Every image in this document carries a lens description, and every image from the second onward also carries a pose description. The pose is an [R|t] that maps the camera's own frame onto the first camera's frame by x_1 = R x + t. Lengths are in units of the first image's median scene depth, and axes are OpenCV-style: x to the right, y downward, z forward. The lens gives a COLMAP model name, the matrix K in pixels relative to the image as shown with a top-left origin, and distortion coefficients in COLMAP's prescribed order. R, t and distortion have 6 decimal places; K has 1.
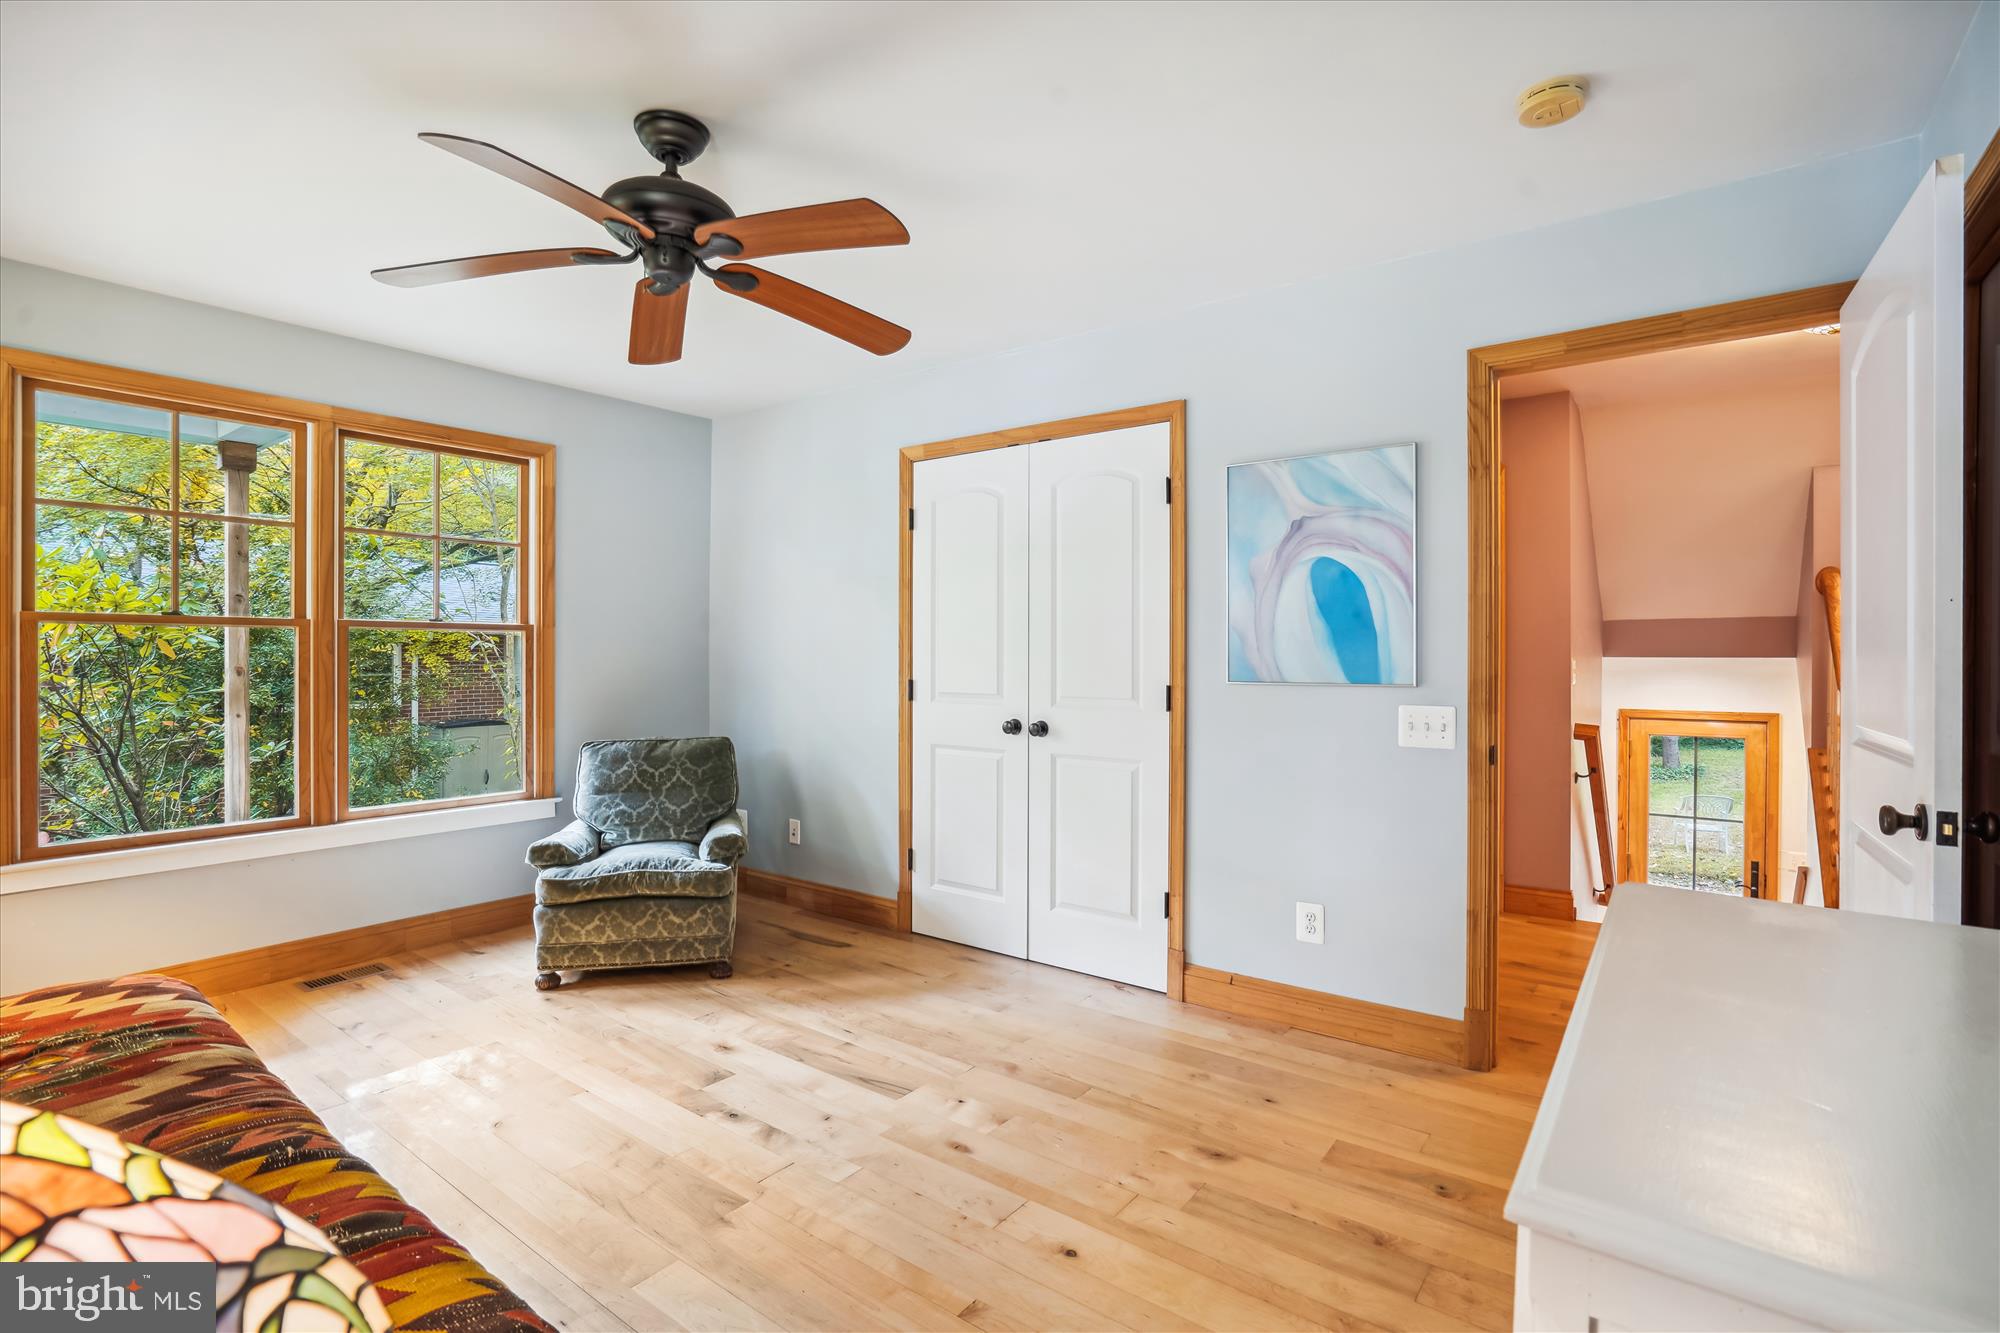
lens RADIAL K [[911.8, 0, 998.2], [0, 911.8, 665.6], [0, 0, 1]] dist [-0.000347, 0.003200]
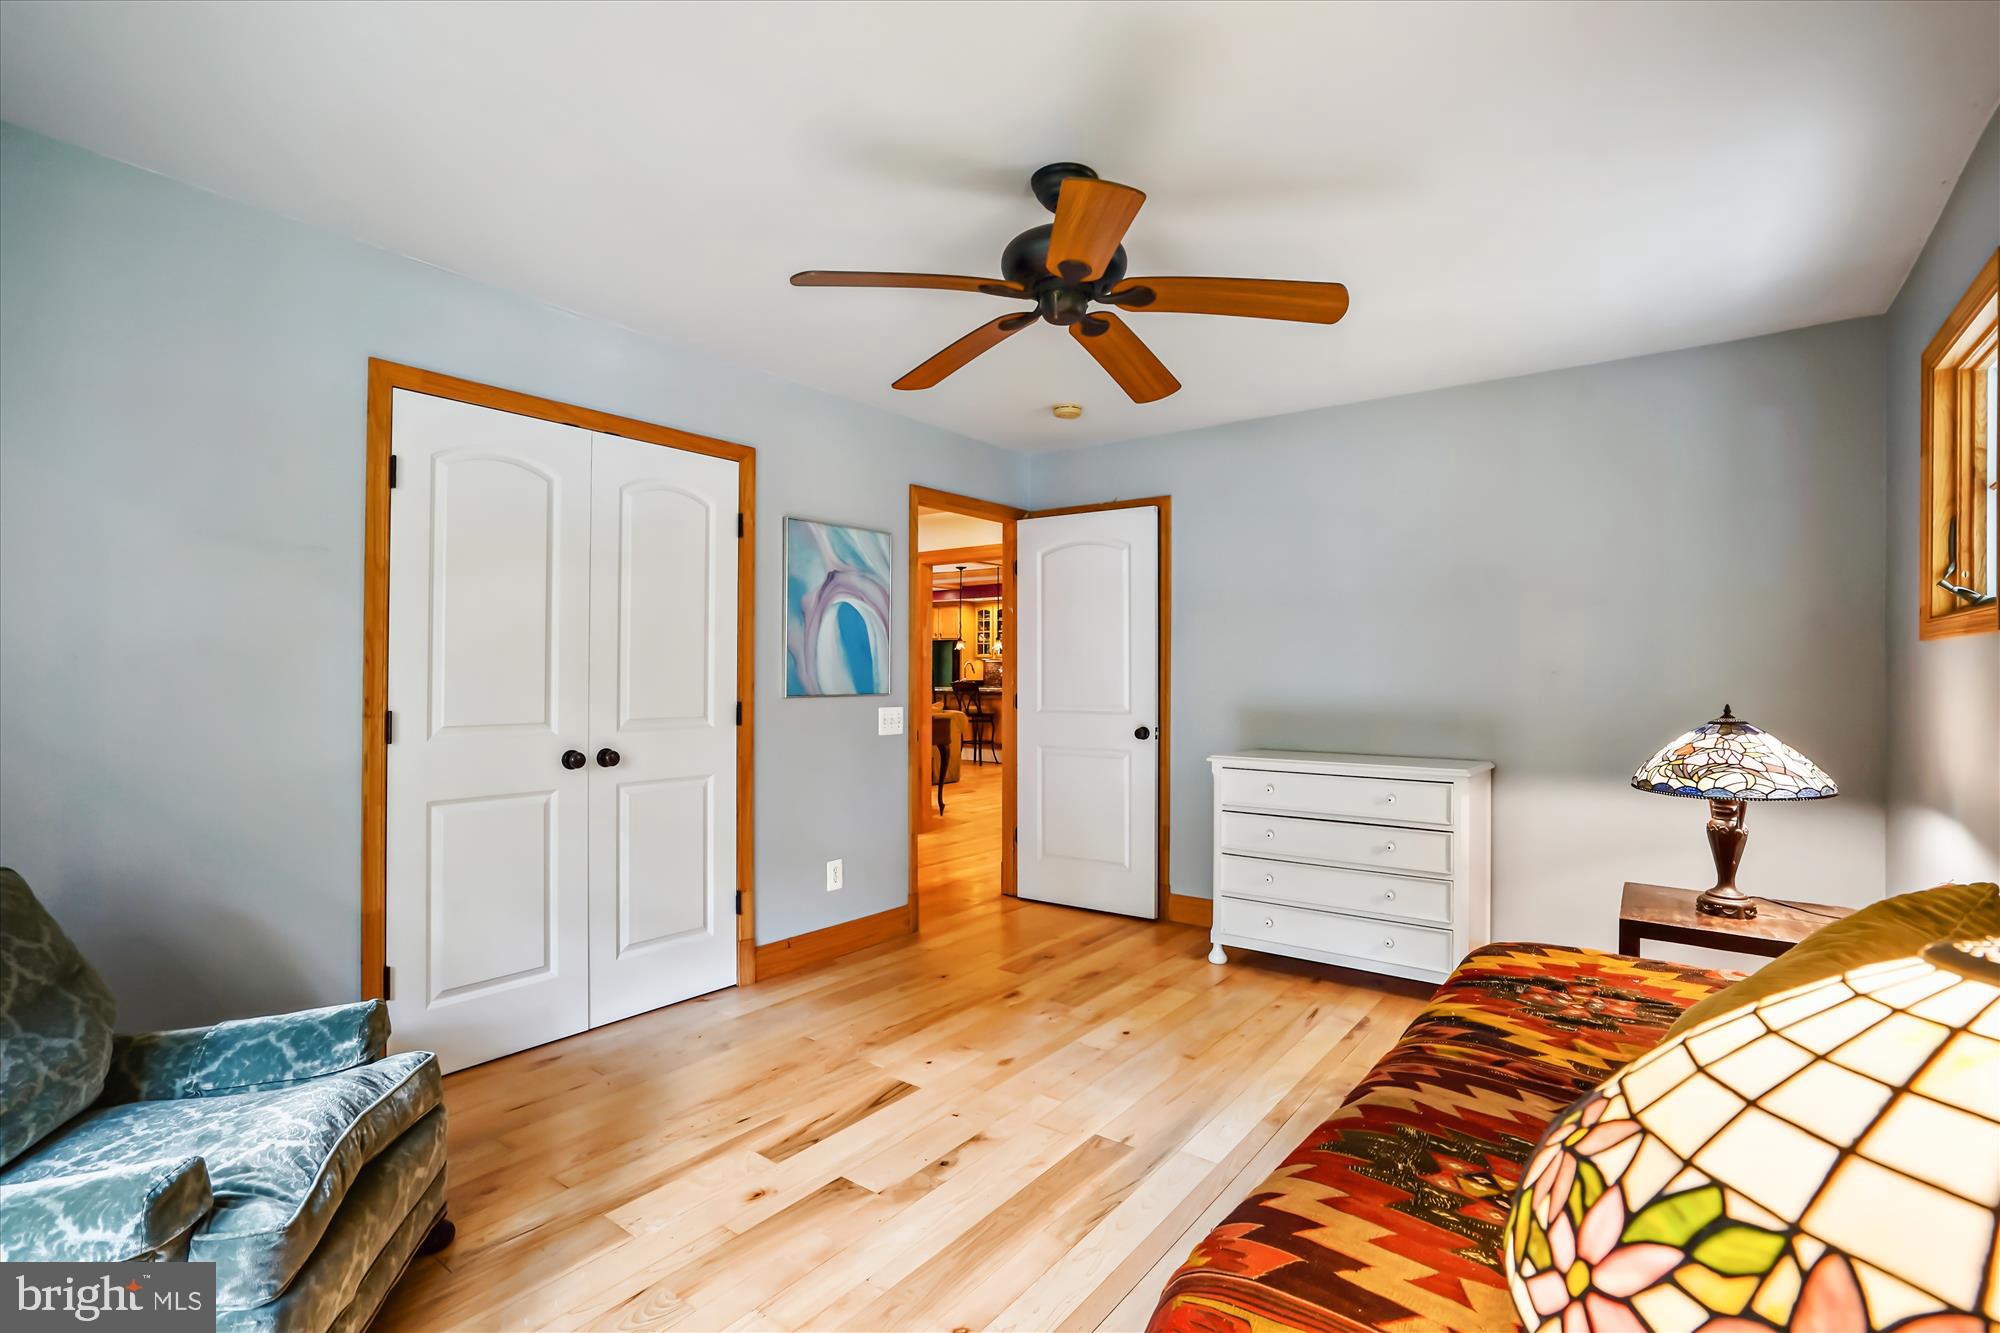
lens RADIAL K [[911.8, 0, 995.4], [0, 911.8, 666.7], [0, 0, 1]] dist [-0.000347, 0.003200]
pose [[0.035080, 0.000214, 0.999384, -0.975991], [0.001142, 0.999999, -0.000255, -0.022056], [-0.999384, 0.001151, 0.035080, 0.710473]]
